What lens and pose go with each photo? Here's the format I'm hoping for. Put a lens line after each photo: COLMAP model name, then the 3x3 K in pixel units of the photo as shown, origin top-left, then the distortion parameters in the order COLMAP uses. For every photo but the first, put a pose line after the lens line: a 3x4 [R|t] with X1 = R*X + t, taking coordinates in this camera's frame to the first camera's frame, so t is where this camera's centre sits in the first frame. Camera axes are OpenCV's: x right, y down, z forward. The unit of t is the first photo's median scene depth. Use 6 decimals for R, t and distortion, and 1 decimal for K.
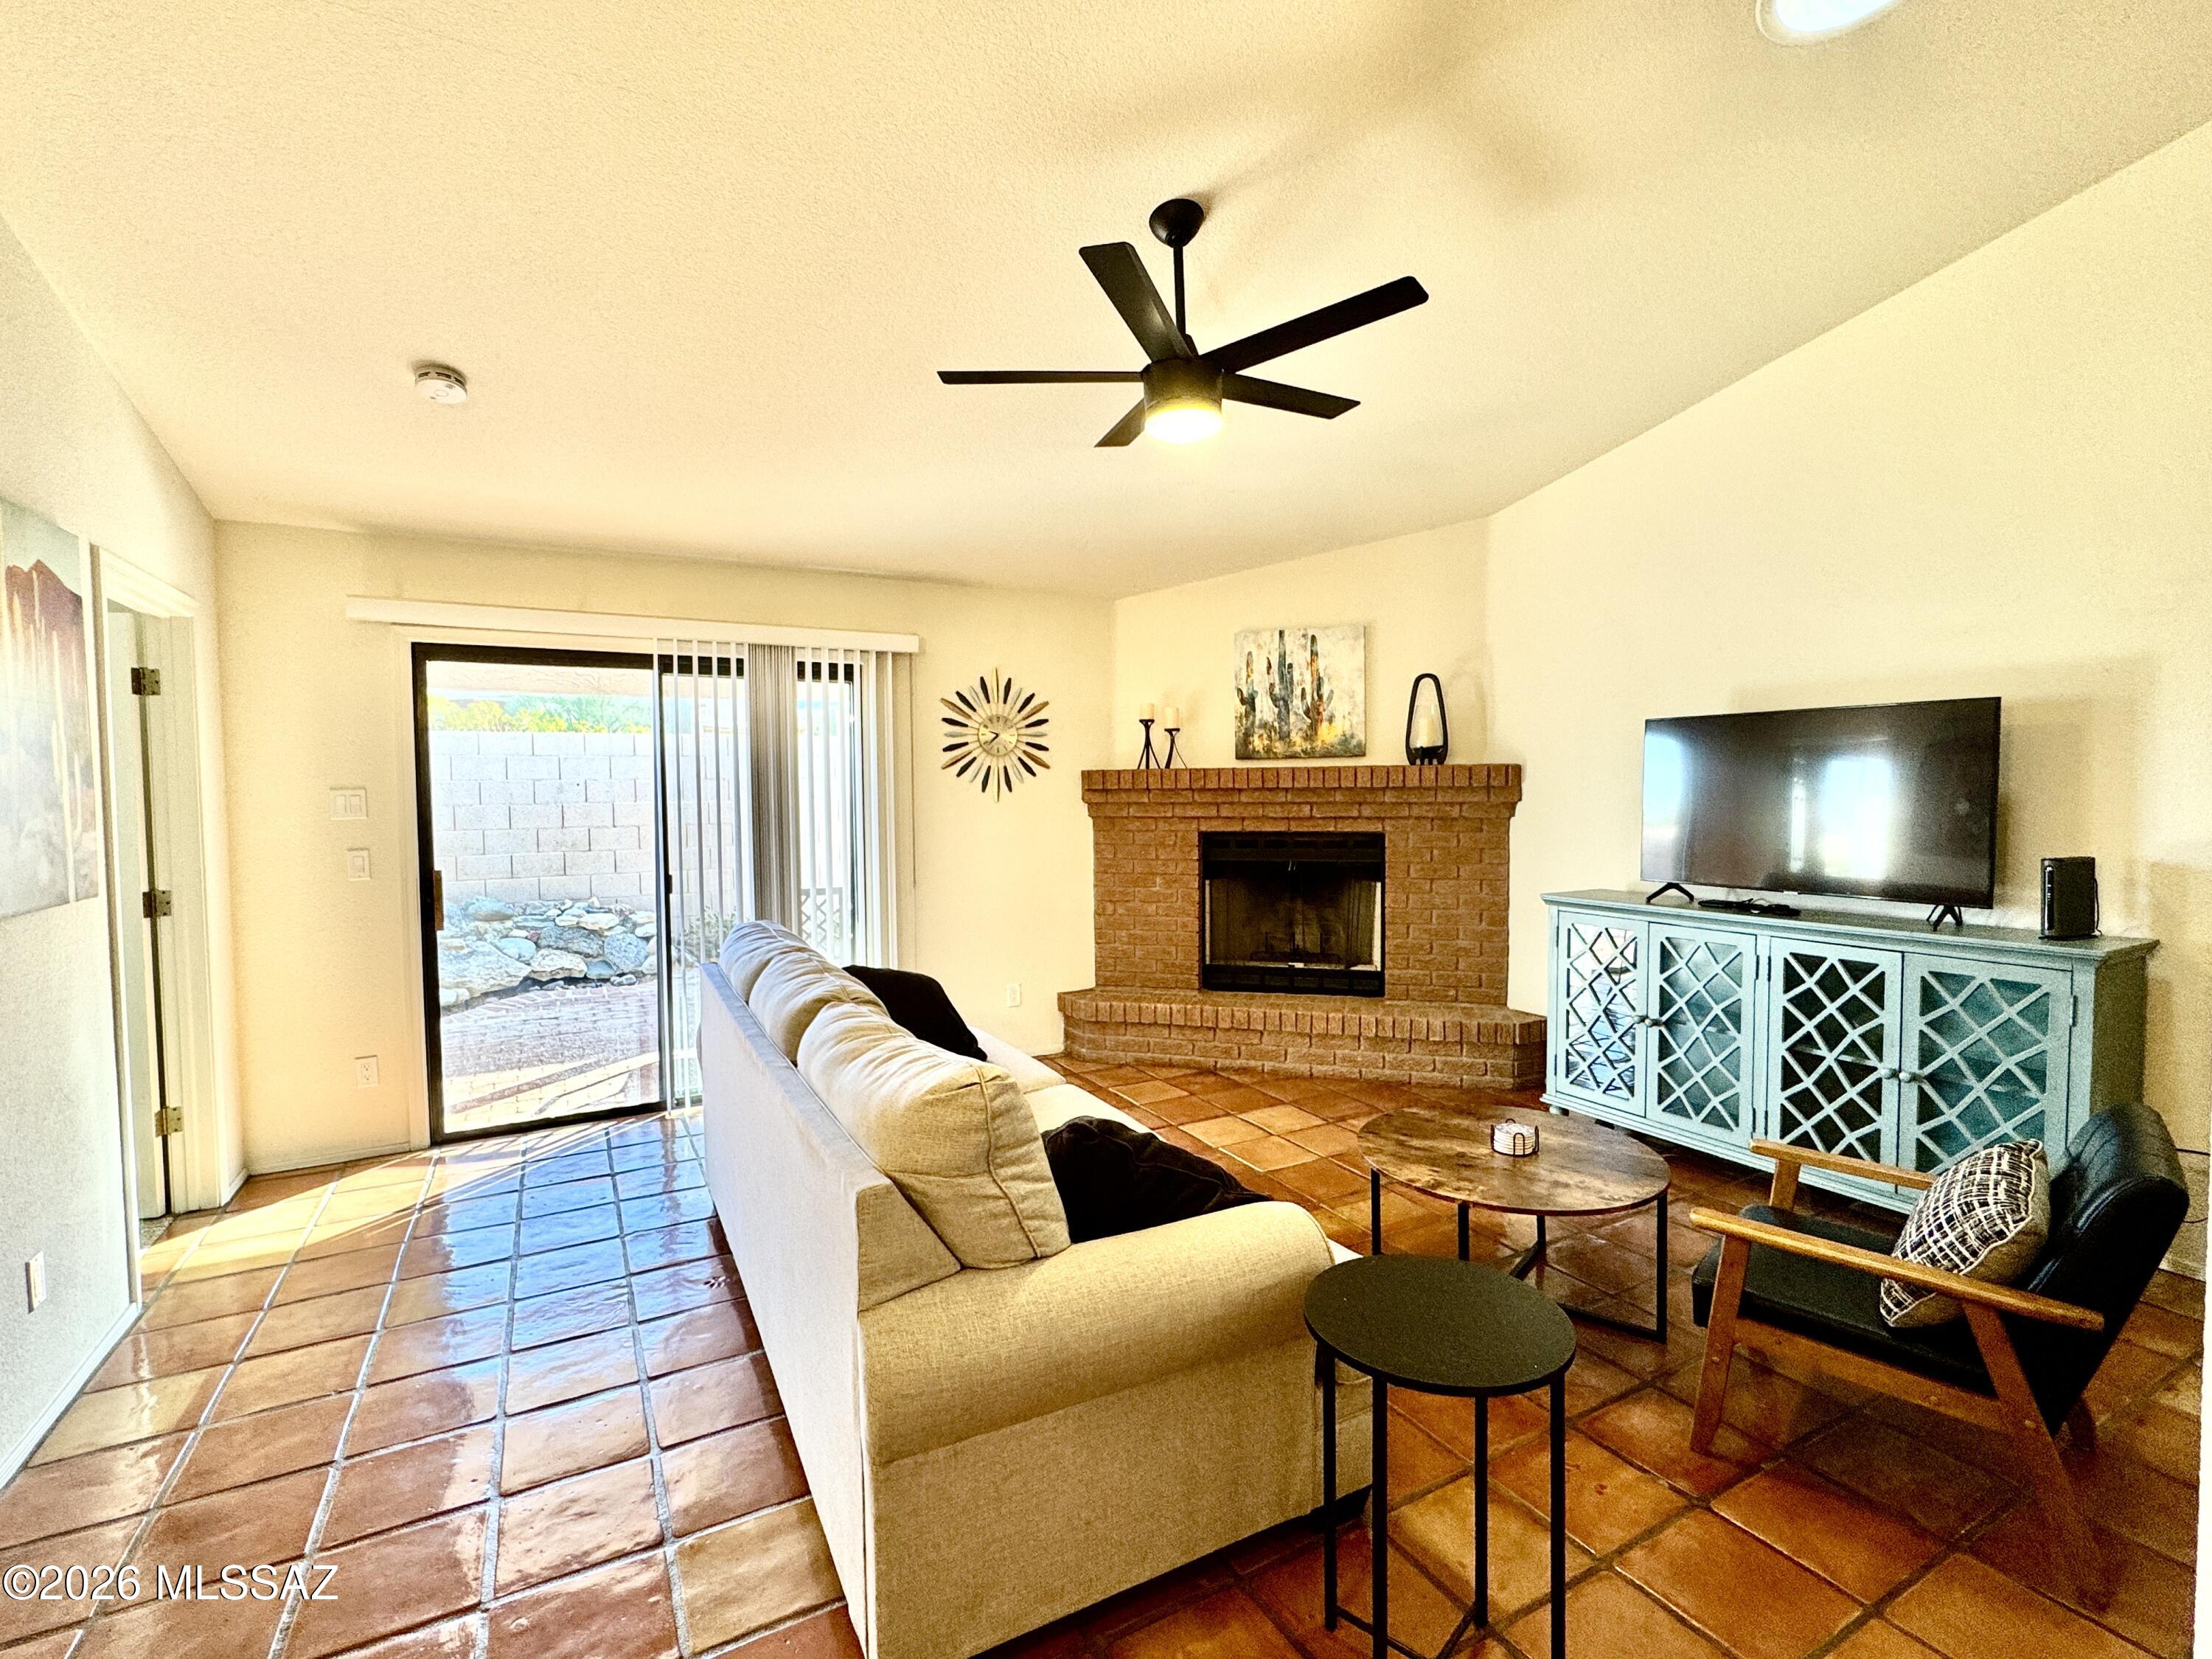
lens RADIAL K [[1019.5, 0, 1097.8], [0, 1019.5, 828.5], [0, 0, 1]] dist [0.003483, 0.000511]
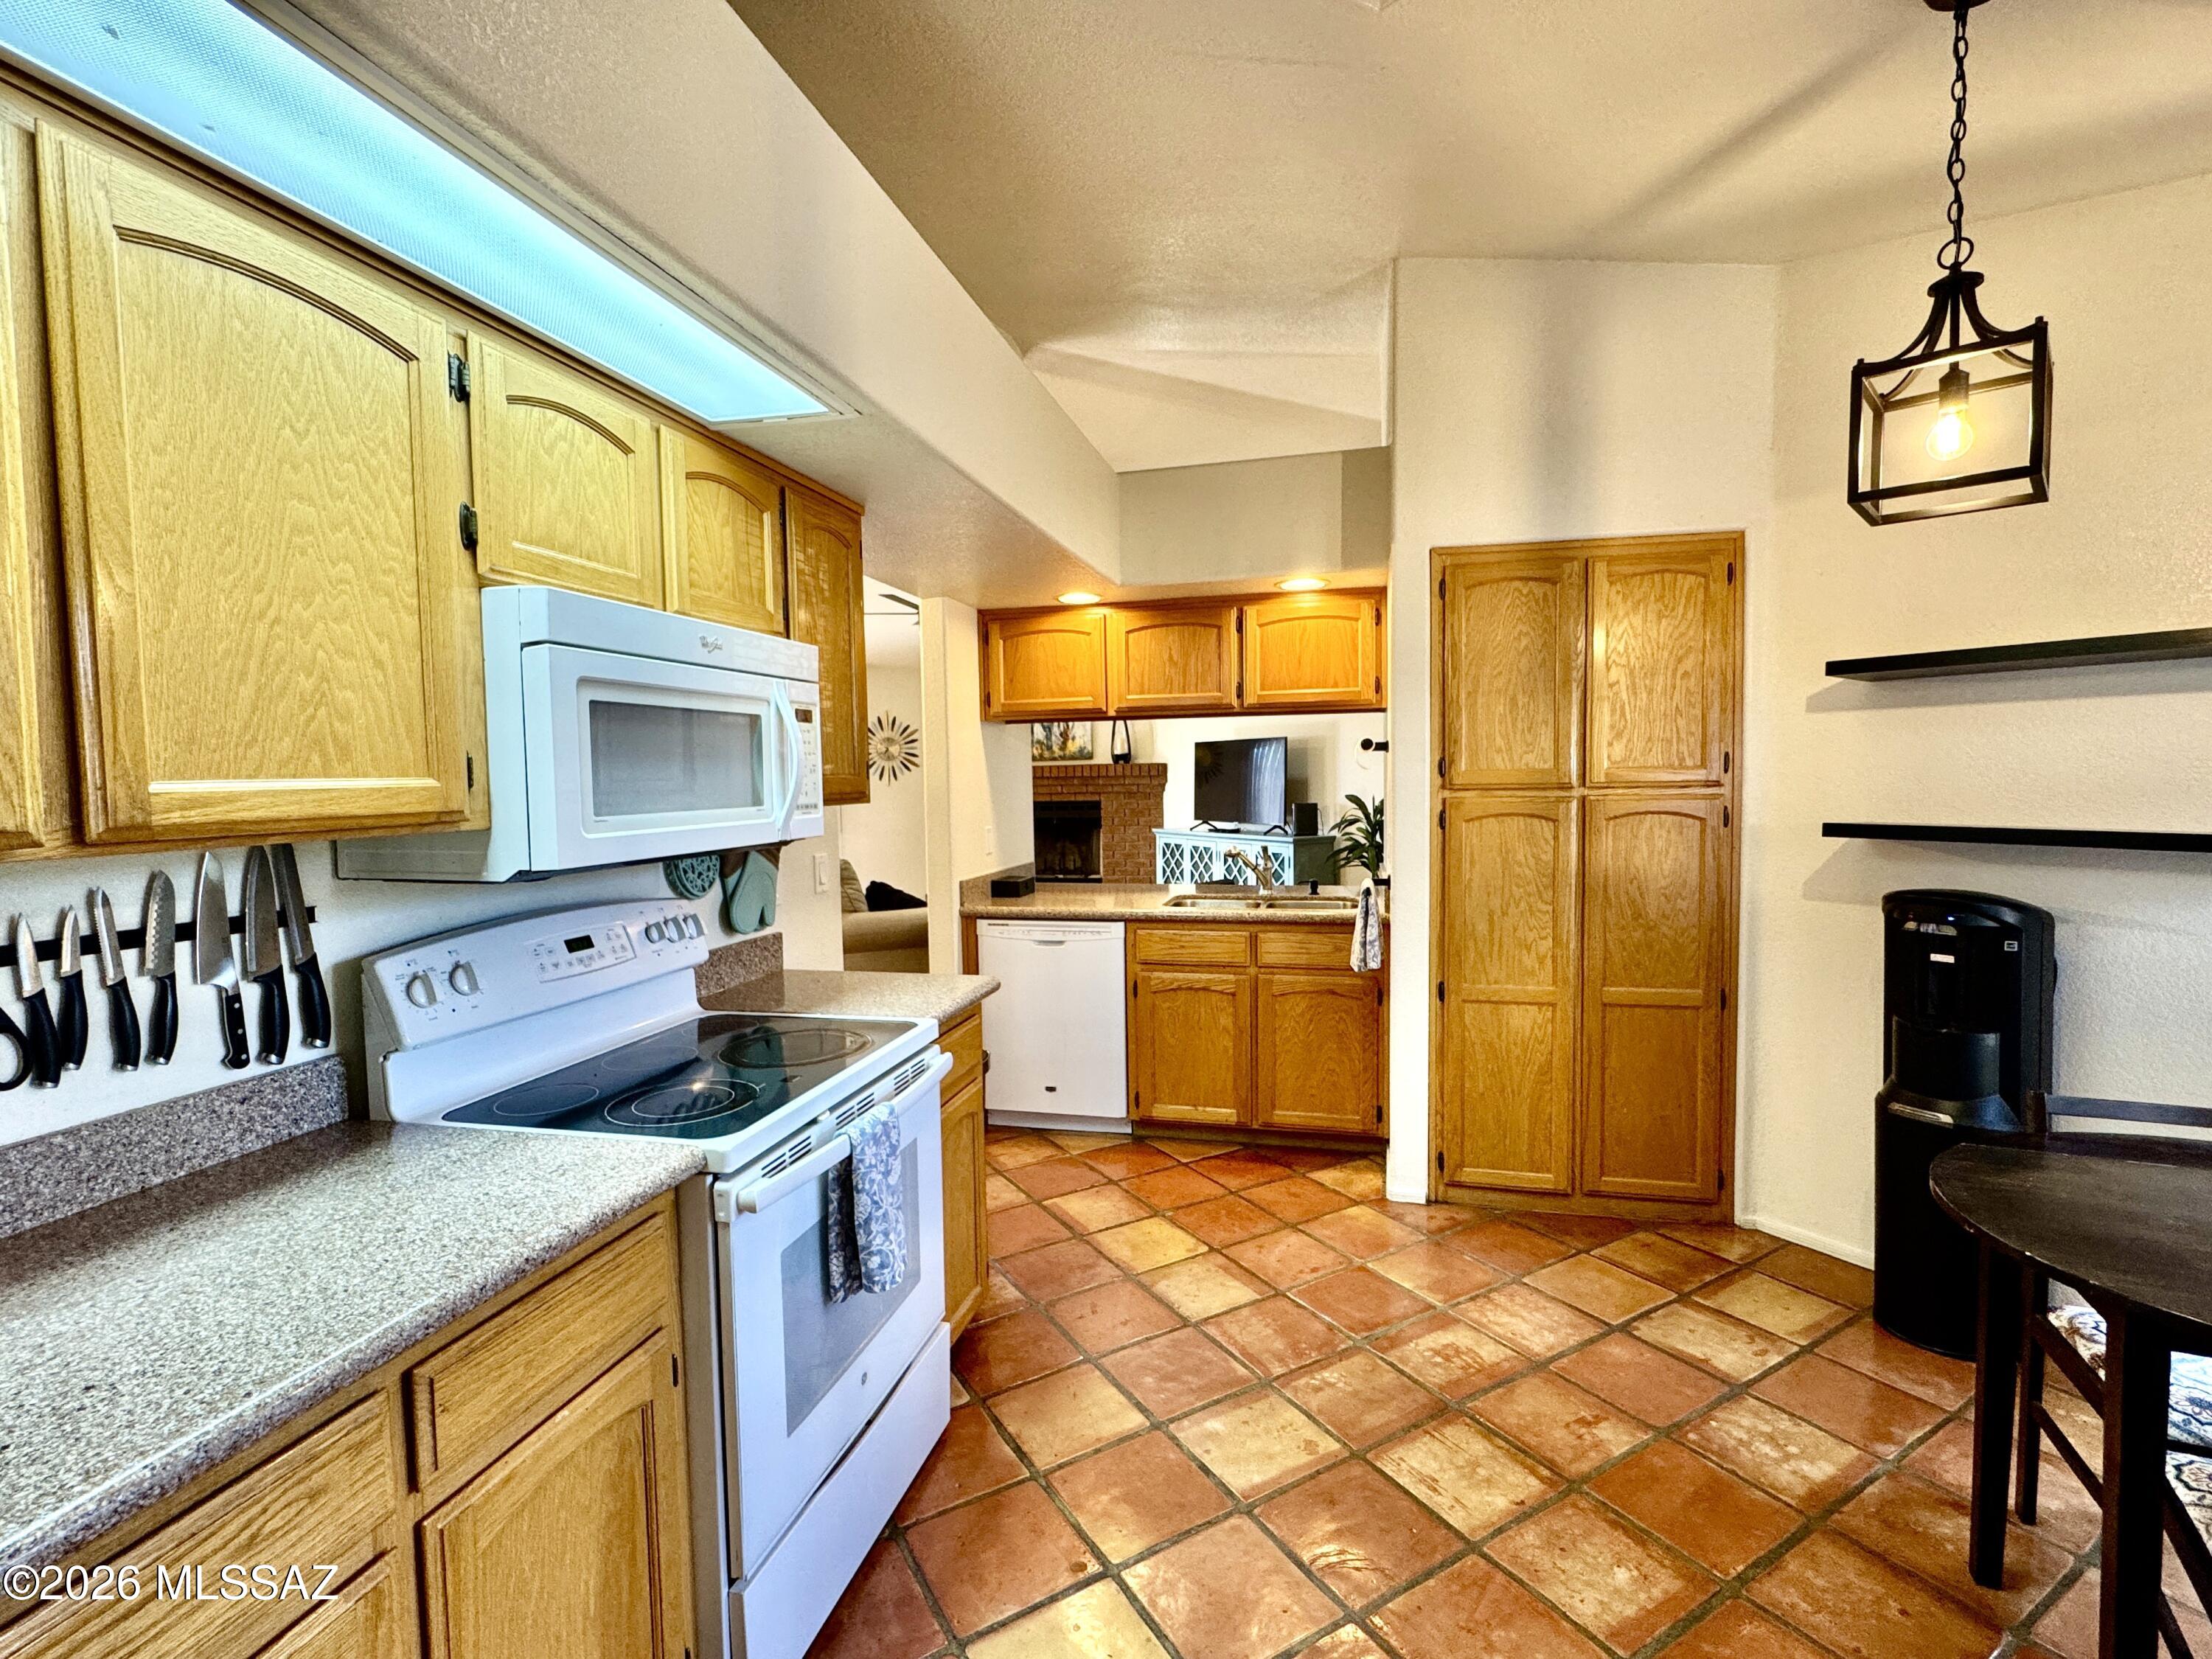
lens RADIAL K [[1019.5, 0, 1099.5], [0, 1019.5, 831.9], [0, 0, 1]] dist [0.003483, 0.000511]
pose [[0.999248, -0.010734, 0.037268, 0.205343], [0.010120, 0.999811, 0.016615, 0.028455], [-0.037439, -0.016225, 0.999167, -0.808083]]
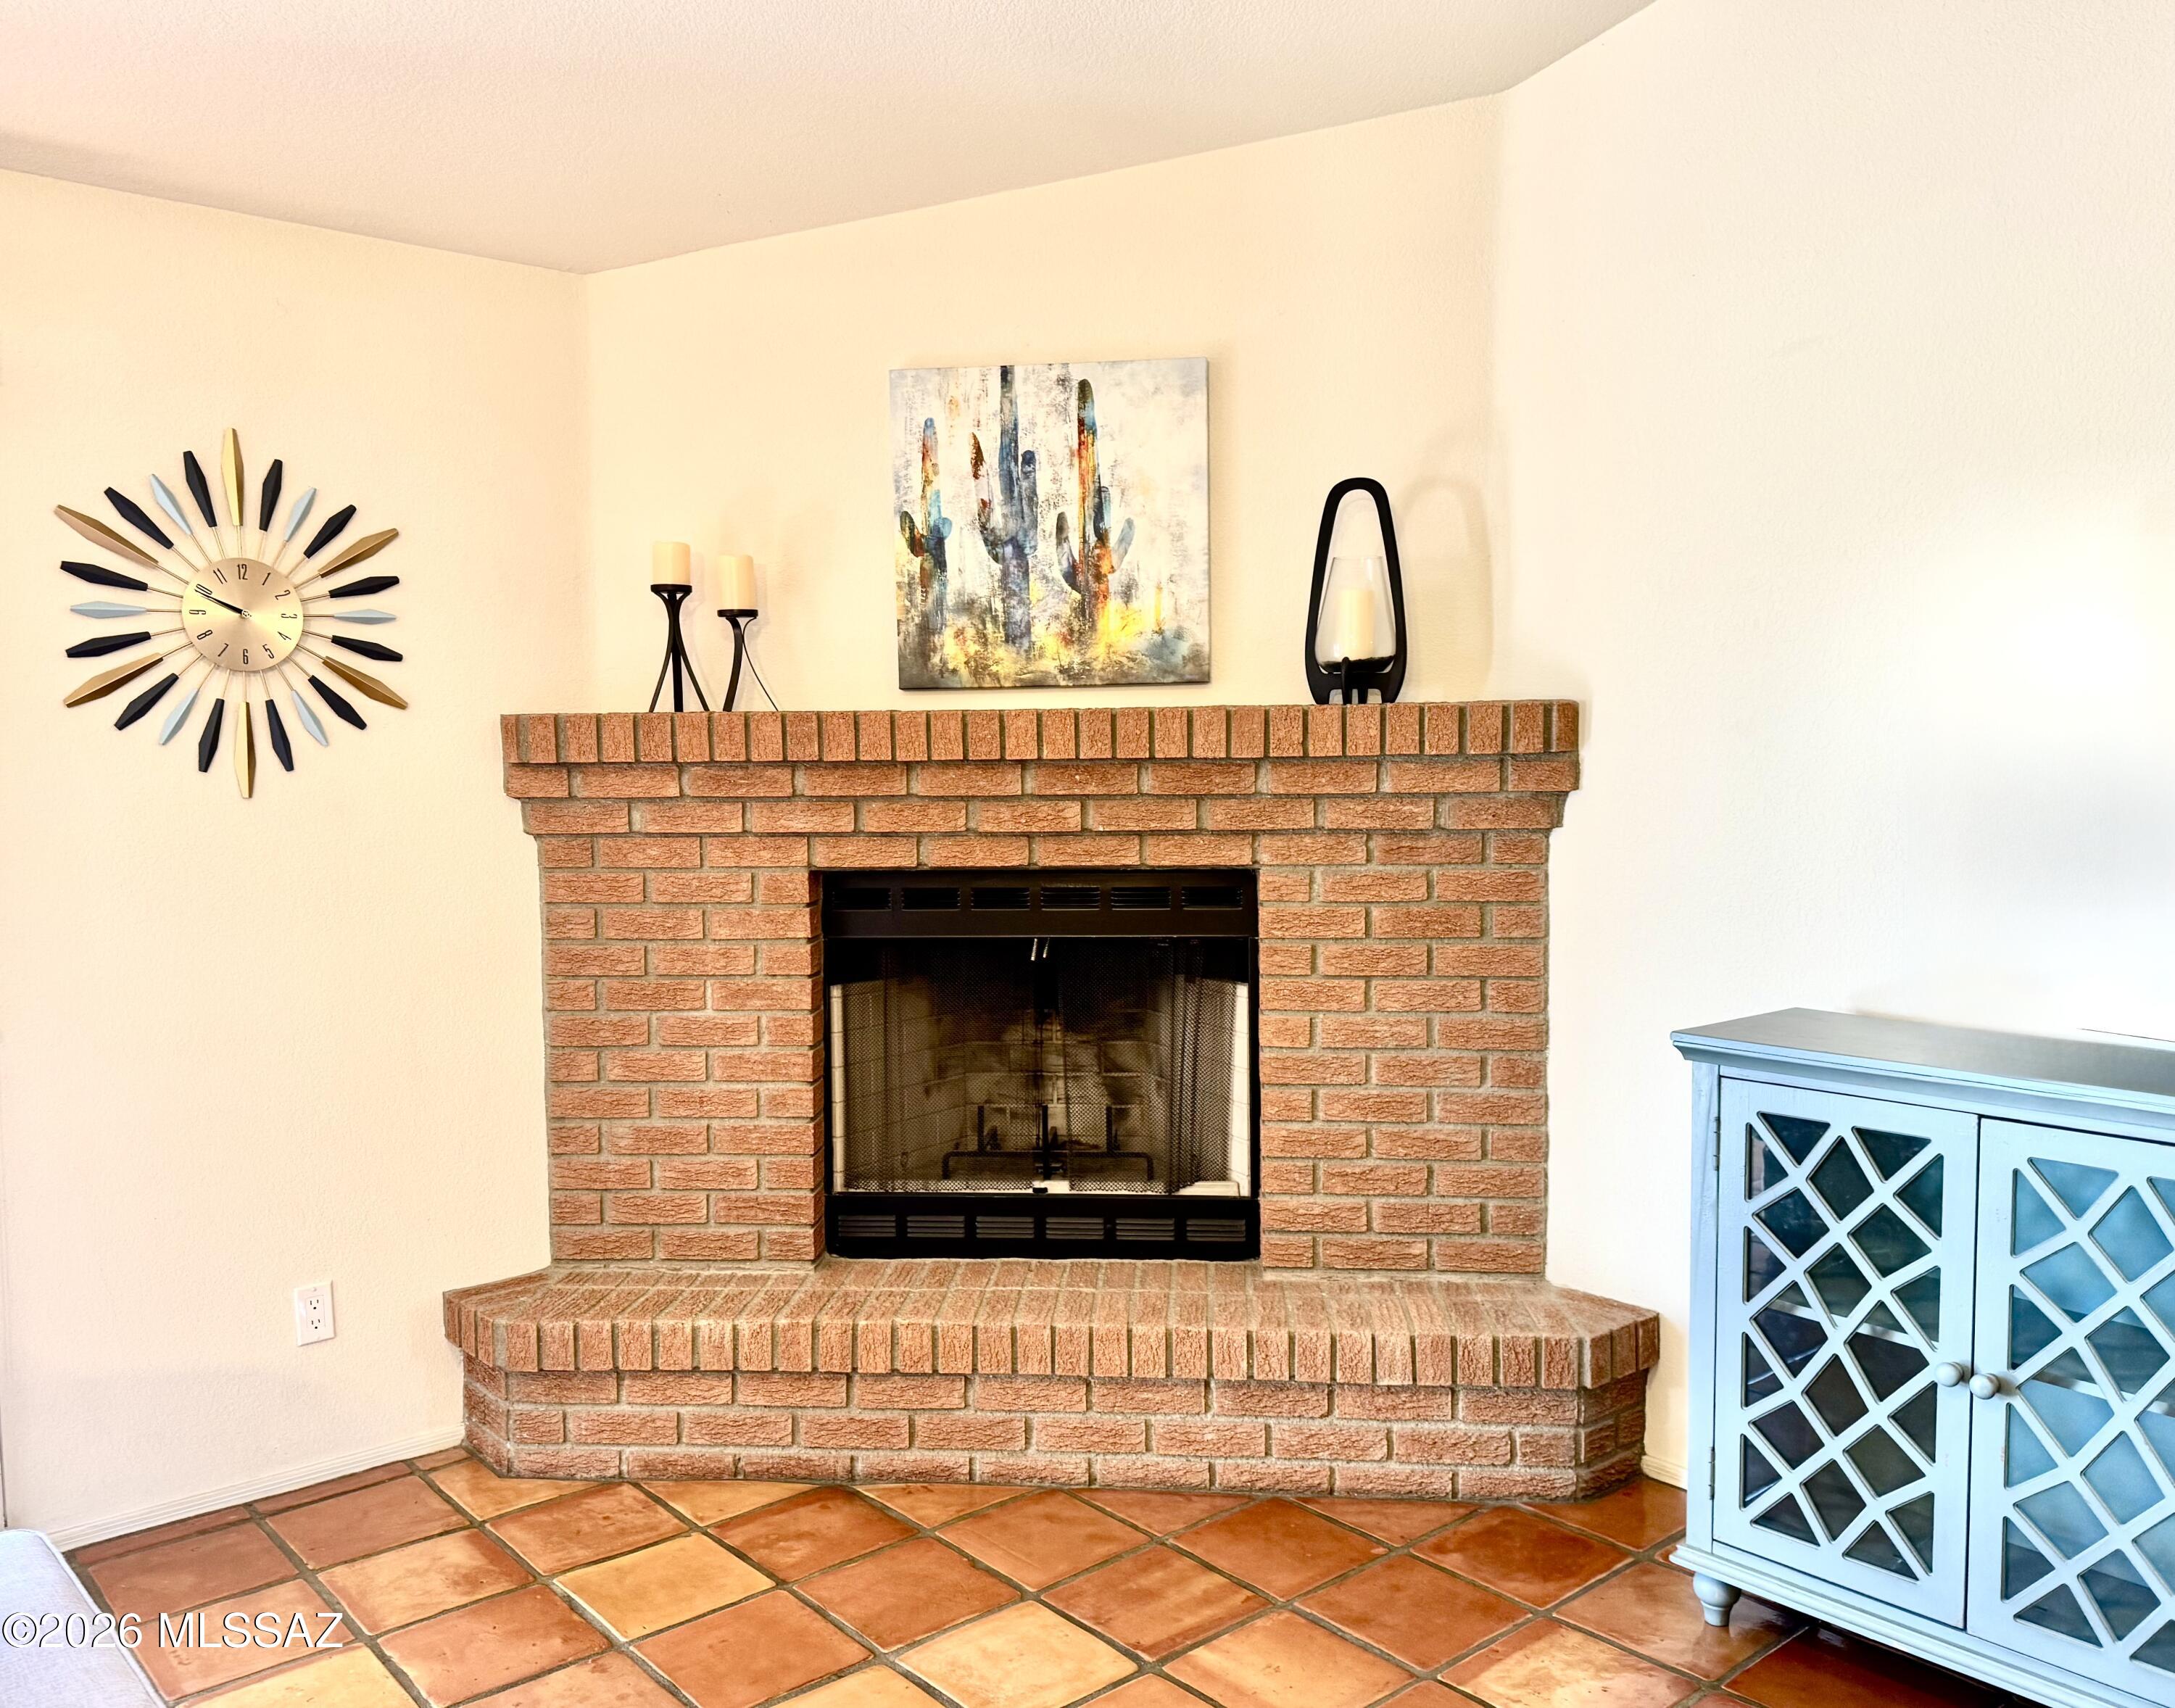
lens RADIAL K [[1655.9, 0, 1074.7], [0, 1655.9, 856.9], [0, 0, 1]] dist [0.064882, -0.001949]
pose [[0.978398, -0.014128, 0.206248, 0.068425], [0.010548, 0.999774, 0.018448, -0.013201], [-0.206462, -0.015874, 0.978326, 0.349674]]
